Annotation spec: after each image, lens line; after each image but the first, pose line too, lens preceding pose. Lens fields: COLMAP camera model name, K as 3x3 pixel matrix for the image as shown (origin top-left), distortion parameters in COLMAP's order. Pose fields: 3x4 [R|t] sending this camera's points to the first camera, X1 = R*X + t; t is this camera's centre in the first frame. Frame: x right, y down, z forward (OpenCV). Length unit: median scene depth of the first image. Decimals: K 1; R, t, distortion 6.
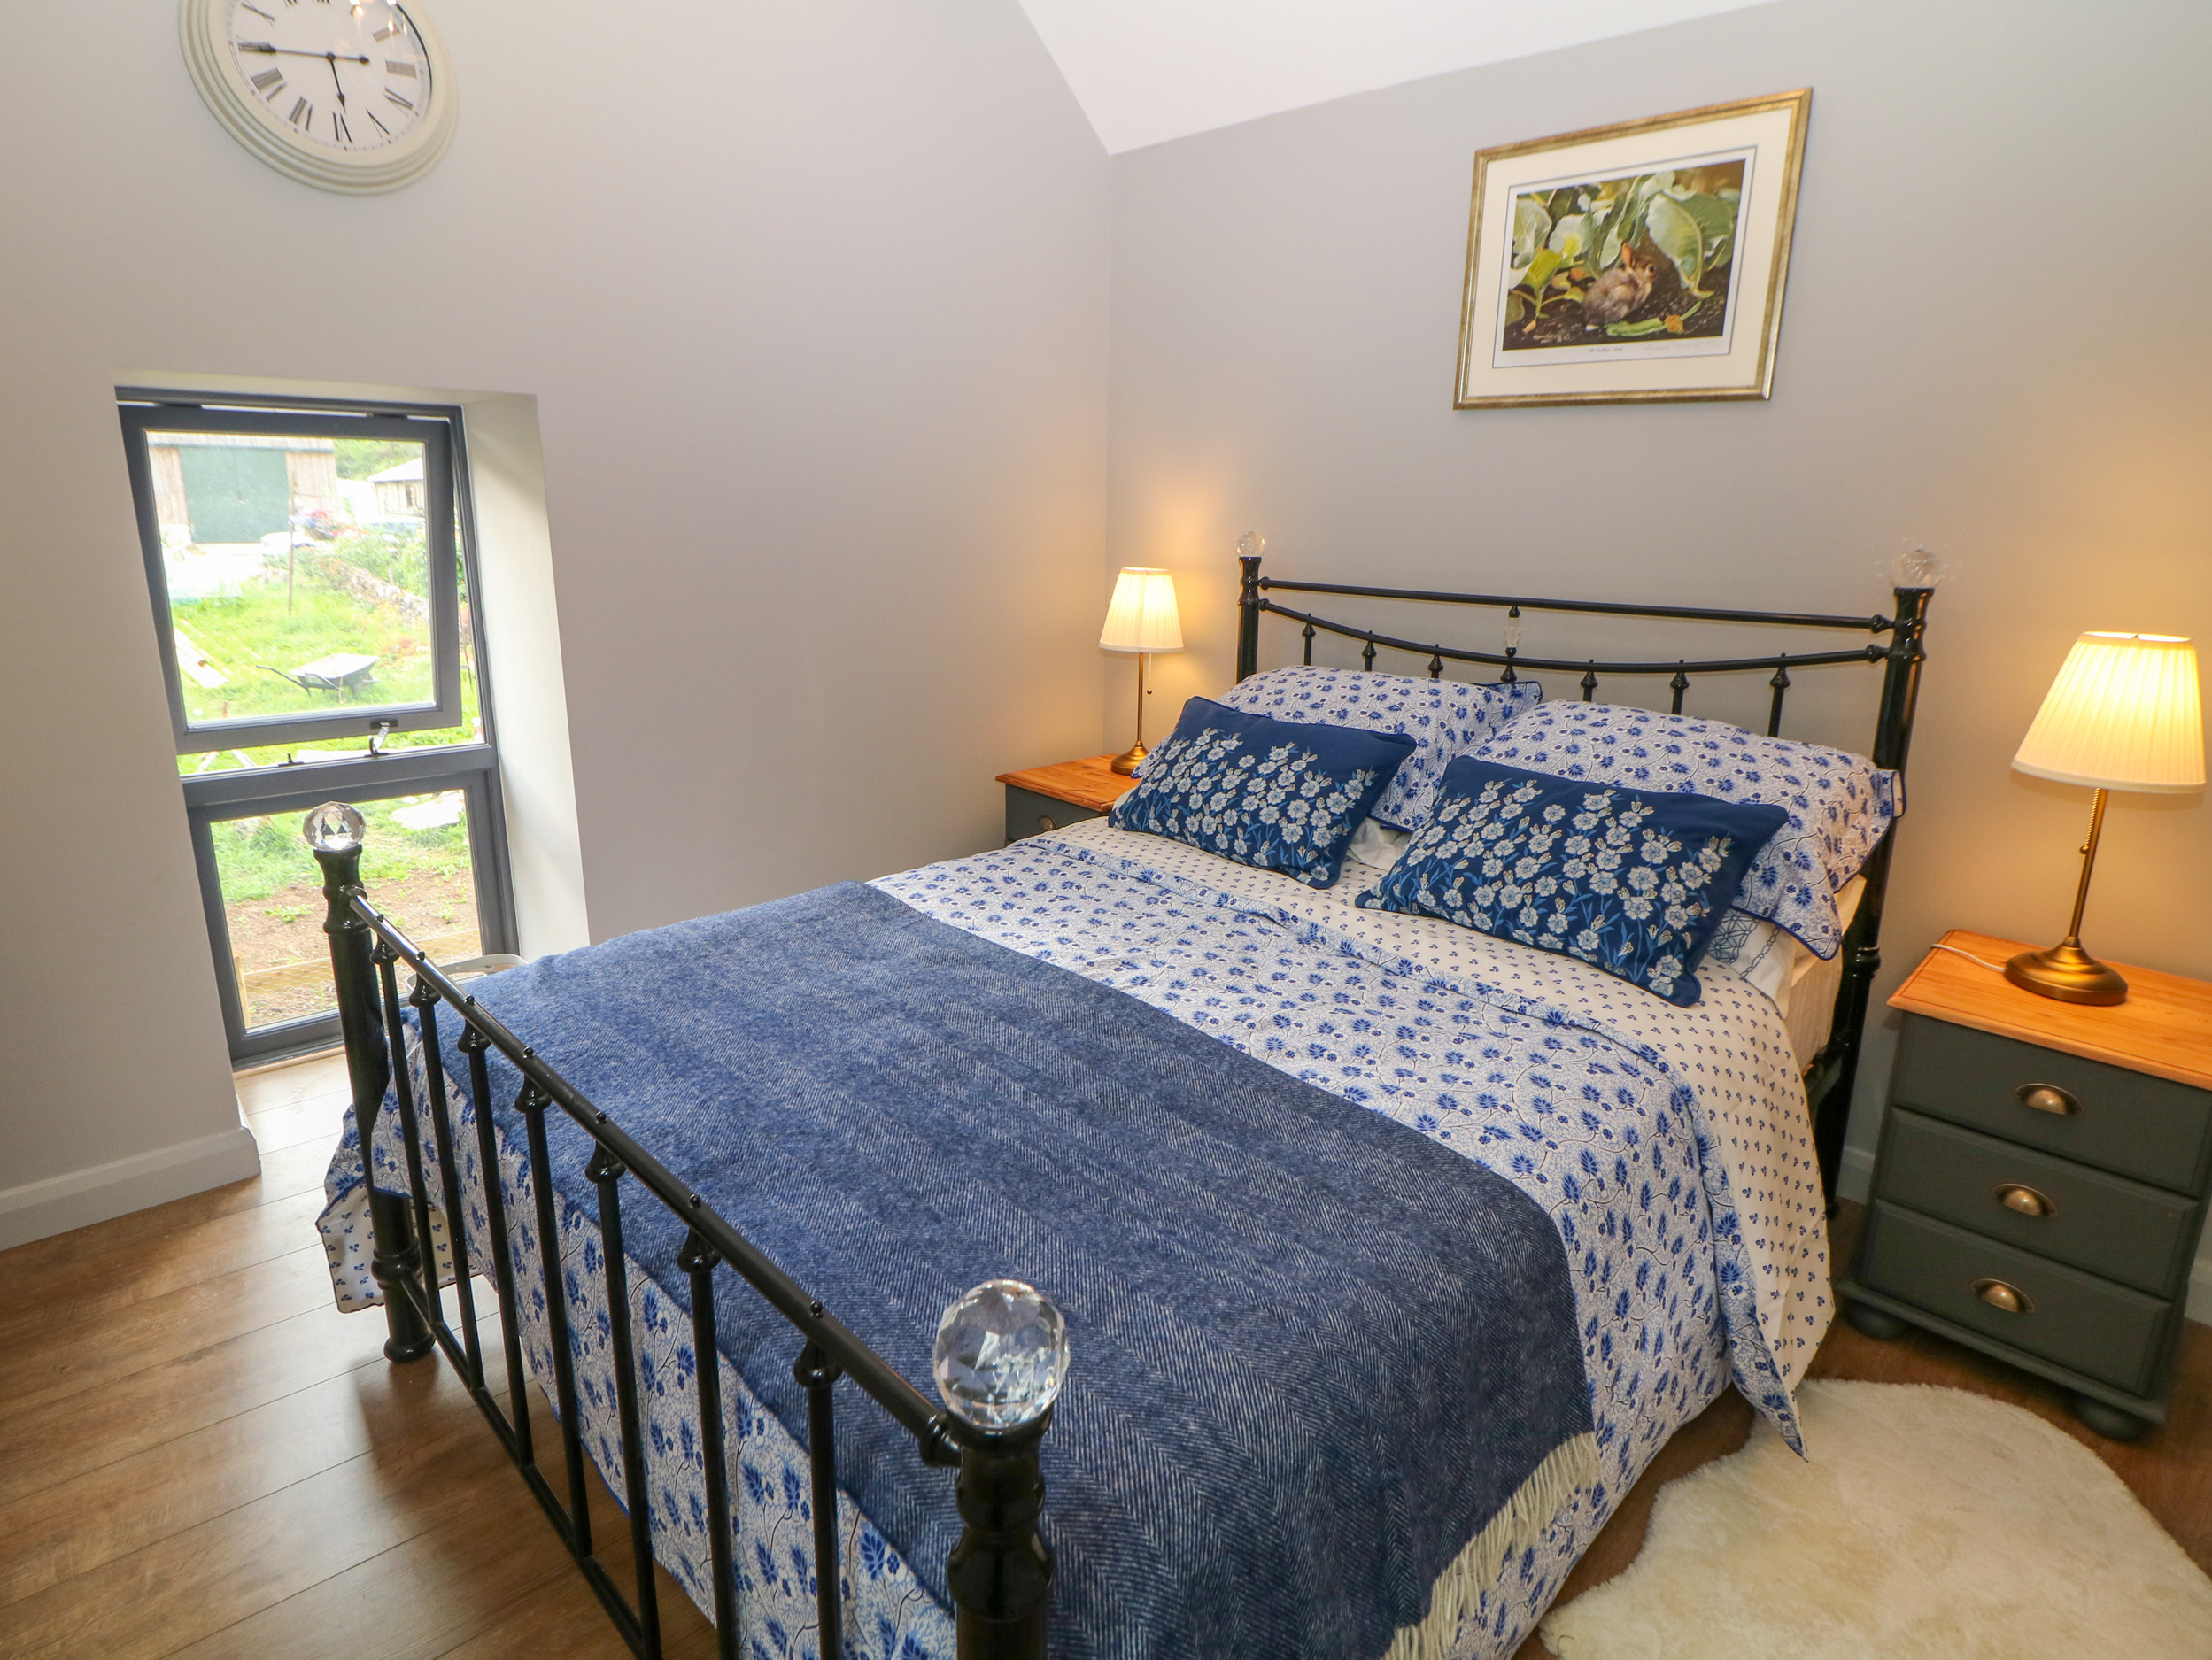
lens RADIAL K [[1221.0, 0, 1106.0], [0, 1221.0, 830.0], [0, 0, 1]] dist [0.001788, -0.024737]
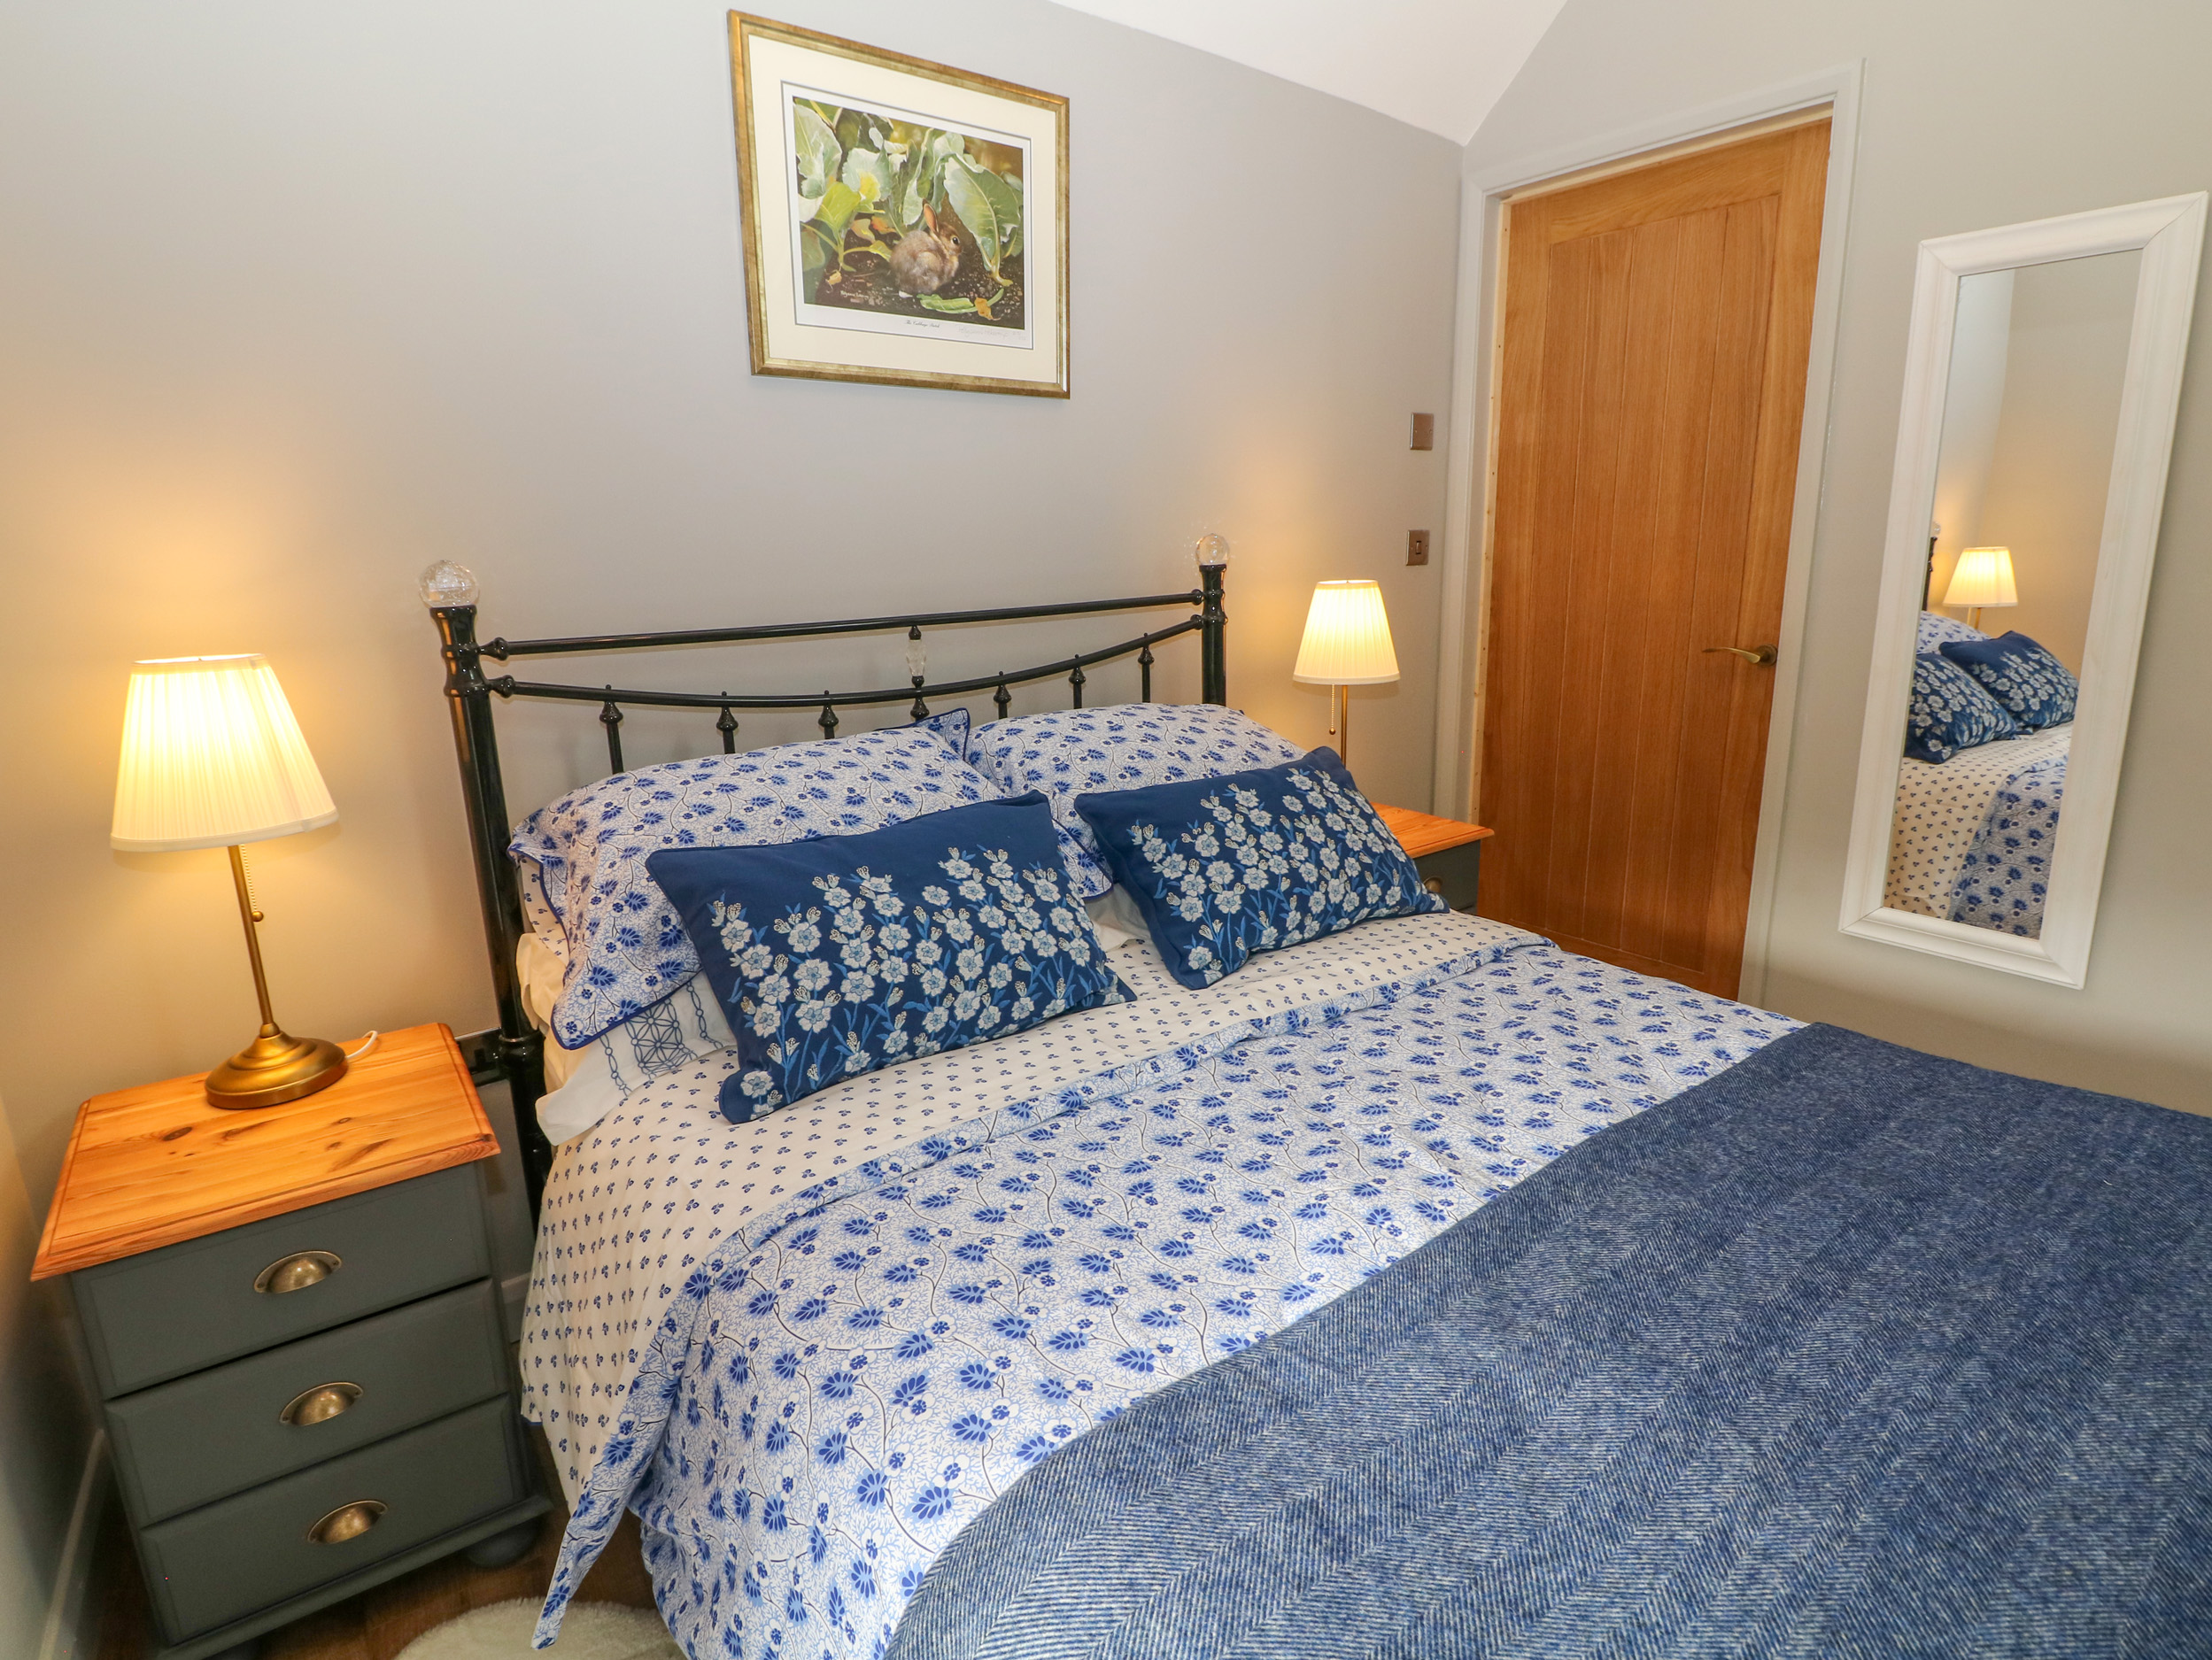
lens RADIAL K [[1184.4, 0, 1106.0], [0, 1184.4, 830.0], [0, 0, 1]] dist [-0.009324, -0.000800]
pose [[0.096707, -0.259181, 0.960975, -0.492329], [0.278439, 0.933995, 0.223884, -0.213924], [-0.955573, 0.245922, 0.162490, 0.844760]]
